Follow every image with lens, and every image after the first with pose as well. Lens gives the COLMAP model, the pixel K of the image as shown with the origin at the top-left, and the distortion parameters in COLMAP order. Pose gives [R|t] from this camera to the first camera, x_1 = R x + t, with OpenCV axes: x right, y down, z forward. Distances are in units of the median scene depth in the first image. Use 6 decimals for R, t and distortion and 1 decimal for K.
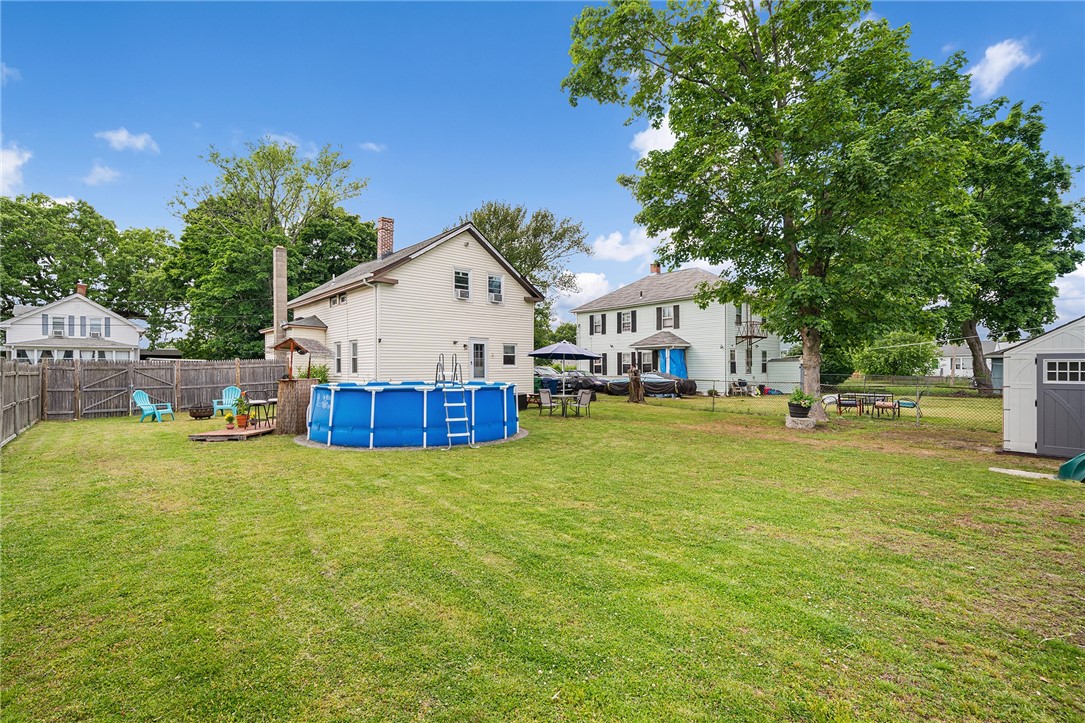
lens RADIAL K [[486.2, 0, 525.3], [0, 486.2, 359.5], [0, 0, 1]] dist [0.000478, 0.000088]
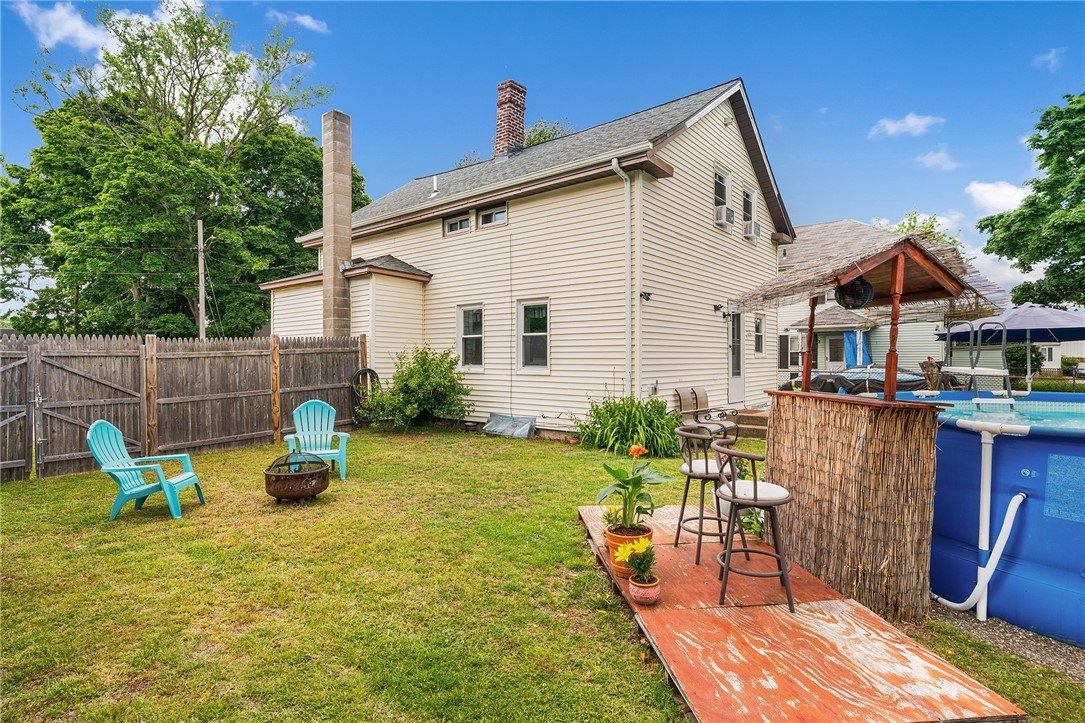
lens RADIAL K [[561.6, 0, 538.6], [0, 561.6, 356.7], [0, 0, 1]] dist [-0.000492, -0.000758]
pose [[0.988701, 0.004873, 0.149822, -0.195123], [-0.007449, 0.999834, 0.016637, 0.003992], [-0.149716, -0.017565, 0.988573, 0.201332]]
